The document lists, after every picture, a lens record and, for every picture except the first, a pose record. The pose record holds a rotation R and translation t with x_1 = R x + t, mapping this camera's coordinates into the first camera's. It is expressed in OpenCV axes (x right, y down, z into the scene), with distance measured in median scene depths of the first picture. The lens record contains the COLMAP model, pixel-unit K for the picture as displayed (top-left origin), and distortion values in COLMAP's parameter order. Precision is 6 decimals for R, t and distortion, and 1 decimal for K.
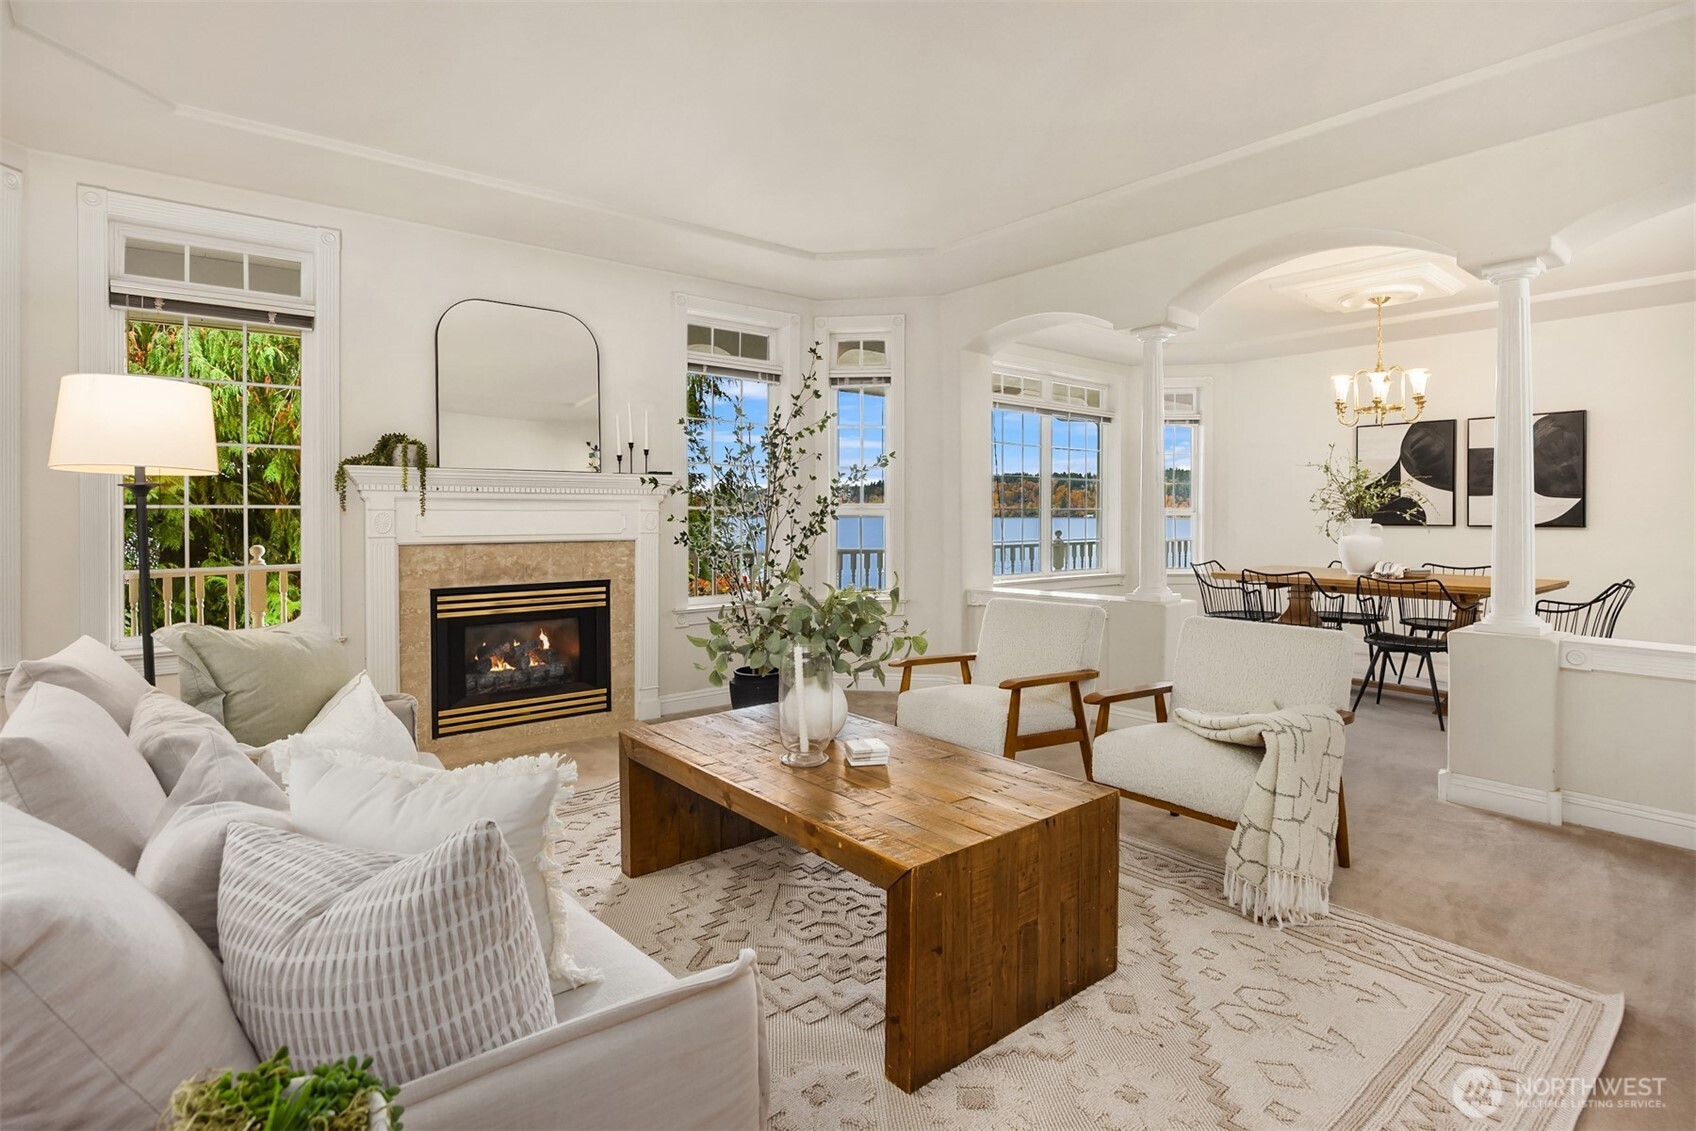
lens RADIAL K [[843.5, 0, 849.1], [0, 843.5, 522.1], [0, 0, 1]] dist [0.000080, 0.000009]
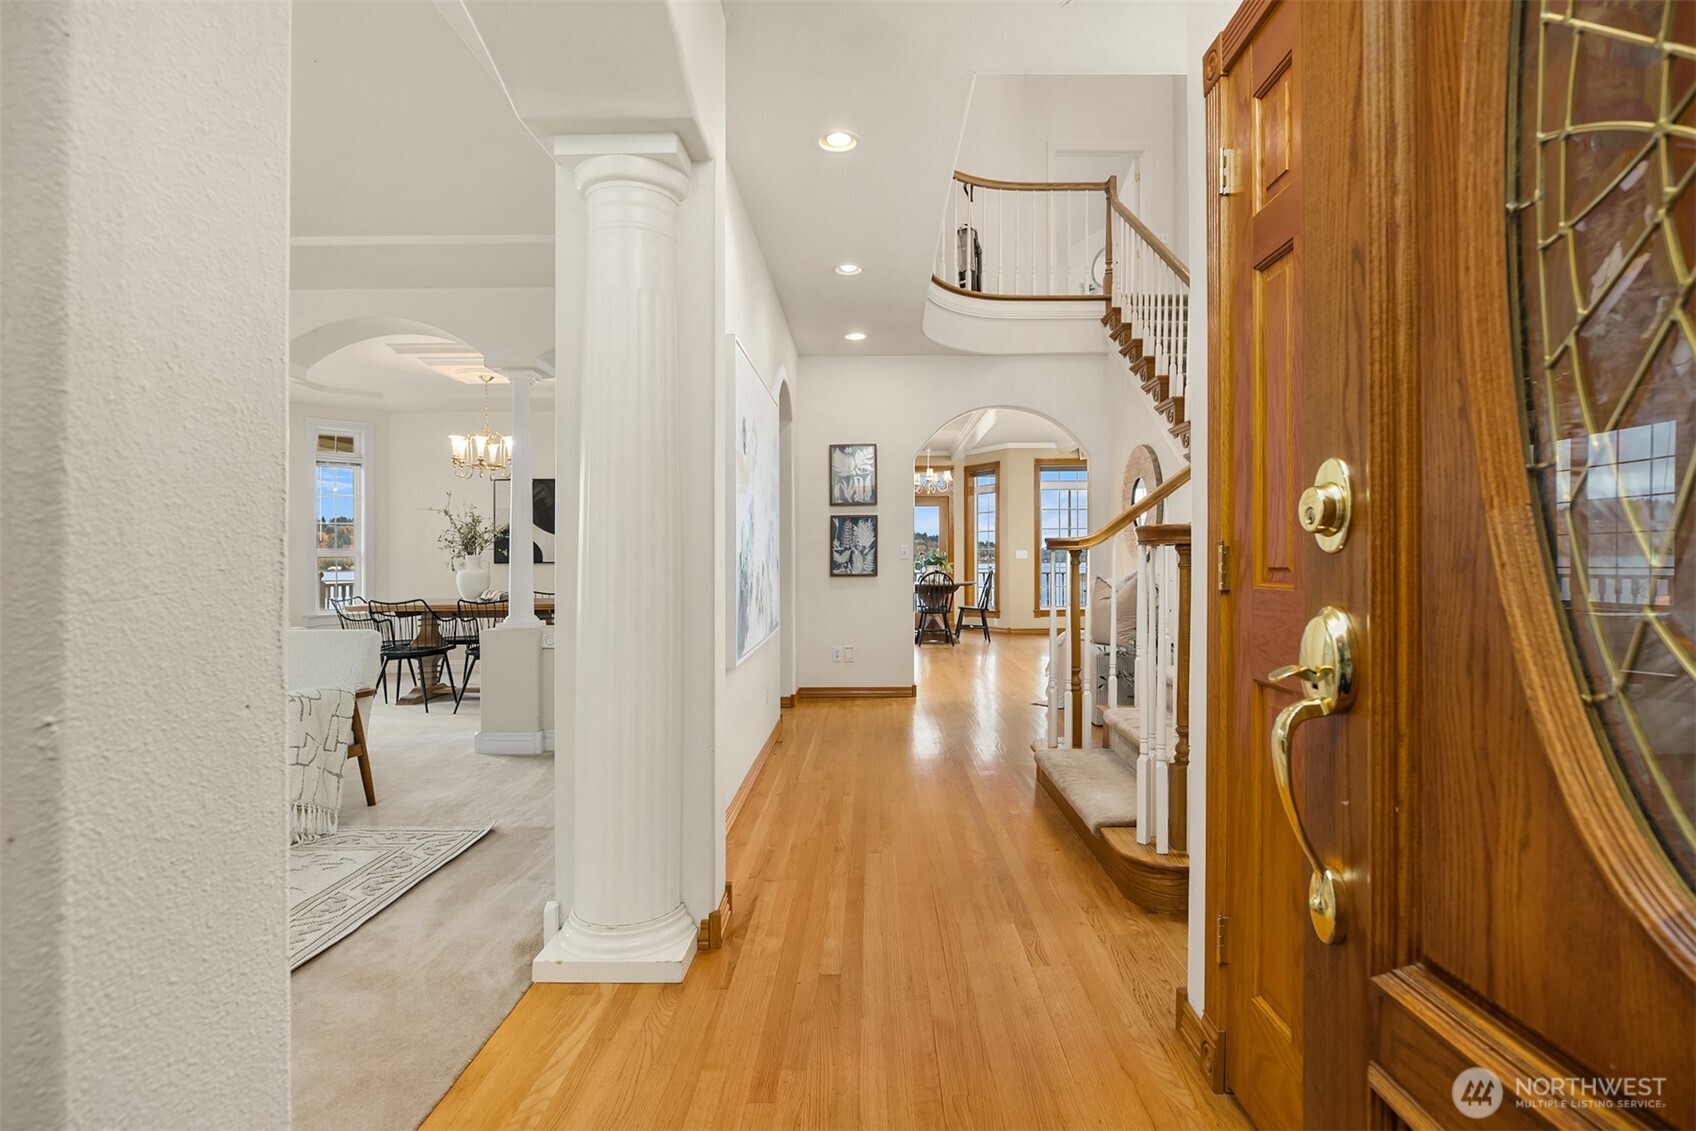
lens RADIAL K [[868.3, 0, 848.0], [0, 868.3, 565.5], [0, 0, 1]] dist [0.000795, 0.000103]
pose [[0.656057, -0.007014, 0.754679, 0.059102], [0.011678, 0.999931, -0.000859, 0.046252], [-0.754621, 0.009377, 0.656093, -0.537466]]
